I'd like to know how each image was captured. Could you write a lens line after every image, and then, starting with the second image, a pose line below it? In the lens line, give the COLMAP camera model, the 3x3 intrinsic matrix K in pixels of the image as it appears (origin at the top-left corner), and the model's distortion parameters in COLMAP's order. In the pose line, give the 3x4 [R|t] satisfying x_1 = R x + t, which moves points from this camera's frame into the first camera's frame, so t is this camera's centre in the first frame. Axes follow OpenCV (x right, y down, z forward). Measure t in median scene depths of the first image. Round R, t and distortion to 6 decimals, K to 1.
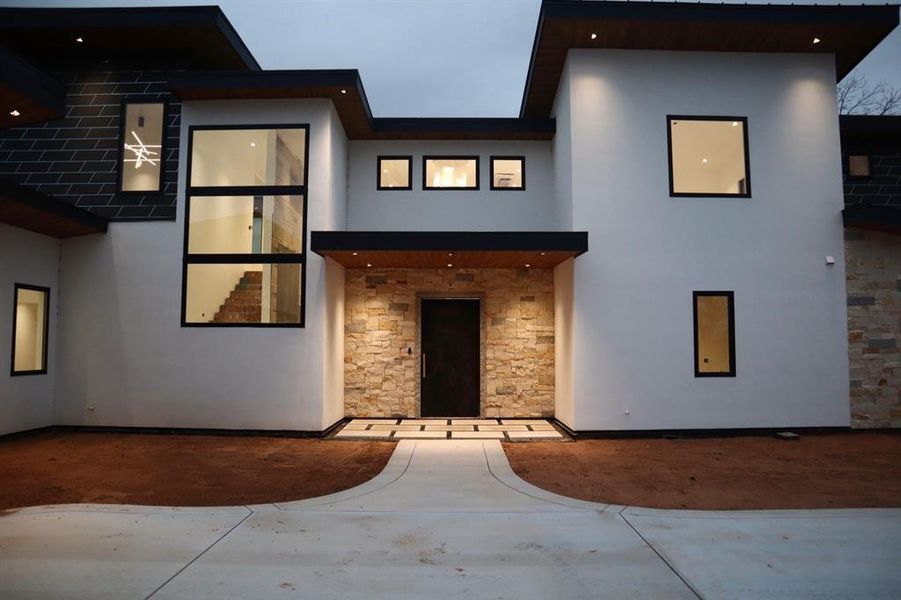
lens RADIAL K [[631.1, 0, 447.2], [0, 631.1, 298.5], [0, 0, 1]] dist [-0.081265, 0.035847]
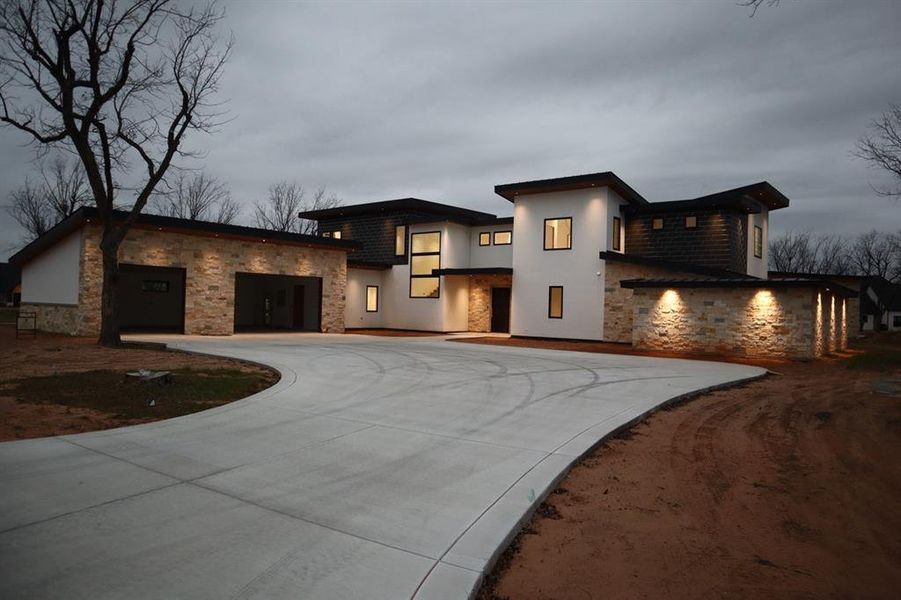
lens RADIAL K [[631.1, 0, 454.5], [0, 631.1, 298.4], [0, 0, 1]] dist [-0.081265, 0.035847]
pose [[0.772063, 0.009476, -0.635475, 1.527949], [0.027547, 0.998450, 0.048356, -0.086535], [0.634948, -0.054840, 0.770606, -1.138444]]
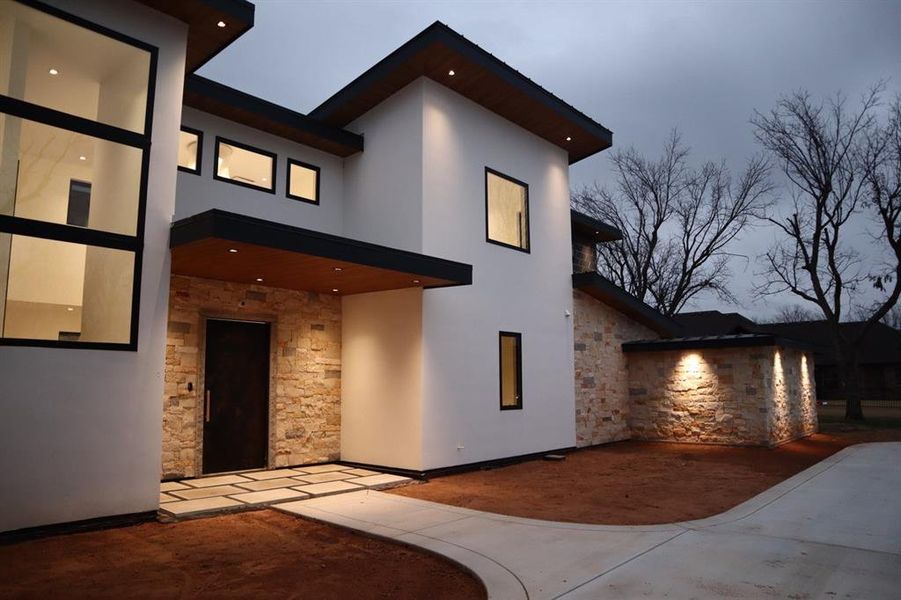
lens RADIAL K [[631.1, 0, 447.4], [0, 631.1, 301.1], [0, 0, 1]] dist [-0.081265, 0.035847]
pose [[0.664664, 0.095223, 0.741049, -0.416020], [-0.055978, 0.995404, -0.077699, 0.022520], [-0.745042, 0.010162, 0.666940, 0.282134]]
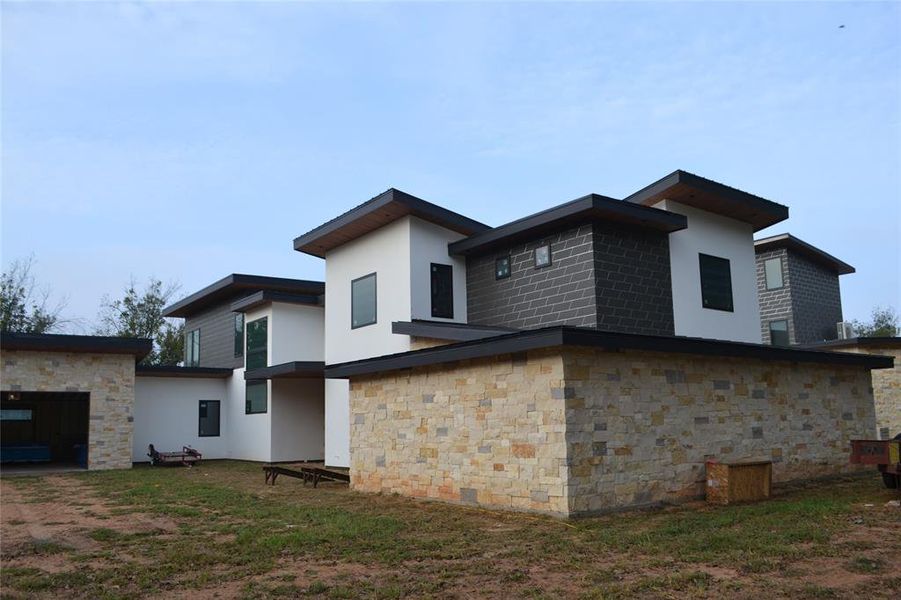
lens RADIAL K [[733.5, 0, 448.2], [0, 733.5, 303.1], [0, 0, 1]] dist [-0.057298, 0.009711]
pose [[0.589628, -0.147519, -0.794089, 1.810102], [0.092598, 0.989043, -0.114980, 0.016240], [0.802350, -0.005735, 0.596827, 0.021385]]
